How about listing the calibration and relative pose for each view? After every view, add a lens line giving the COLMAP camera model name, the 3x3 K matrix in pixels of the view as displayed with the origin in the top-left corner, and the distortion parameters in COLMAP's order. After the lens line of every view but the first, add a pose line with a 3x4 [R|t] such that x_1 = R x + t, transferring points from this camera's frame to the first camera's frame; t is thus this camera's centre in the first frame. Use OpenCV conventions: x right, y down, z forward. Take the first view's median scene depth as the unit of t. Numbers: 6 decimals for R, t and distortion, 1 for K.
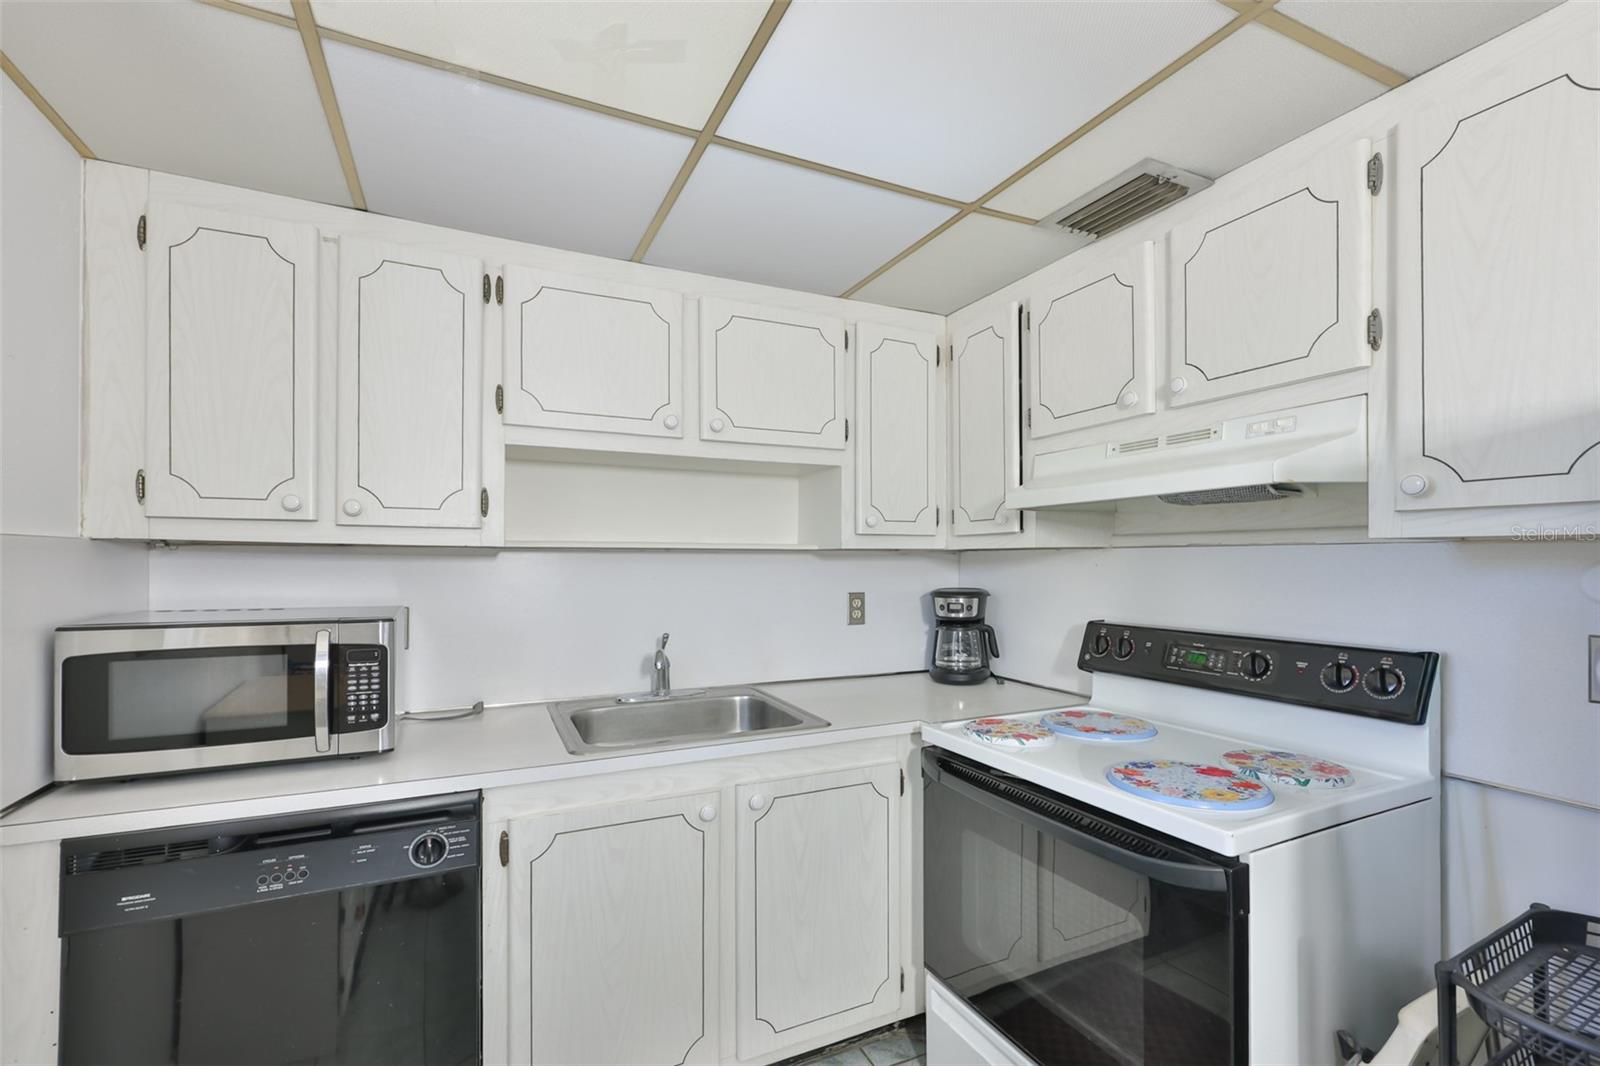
lens RADIAL K [[708.7, 0, 836.9], [0, 708.7, 560.3], [0, 0, 1]] dist [-0.002245, -0.000035]
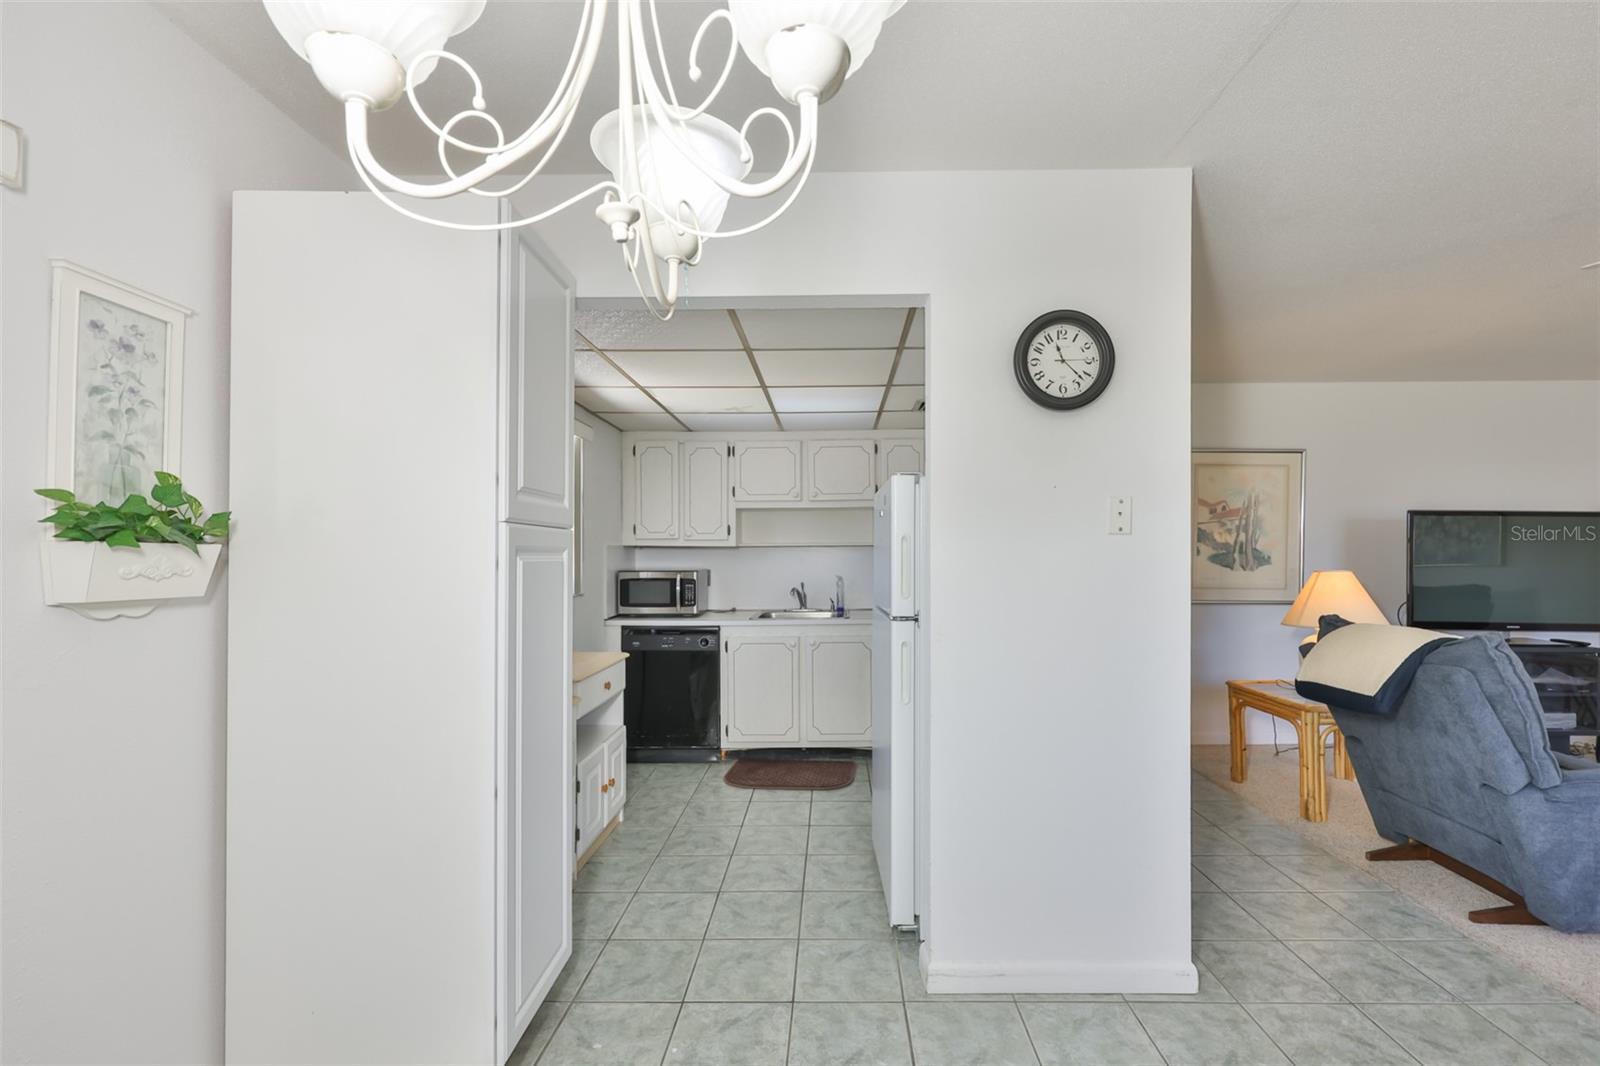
lens RADIAL K [[688.2, 0, 815.7], [0, 688.2, 552.1], [0, 0, 1]] dist [-0.001775, 0.000036]
pose [[0.880327, -0.007893, -0.474302, 1.079446], [0.008730, 0.999962, -0.000438, 0.006533], [0.474288, -0.003755, 0.880362, -1.202591]]
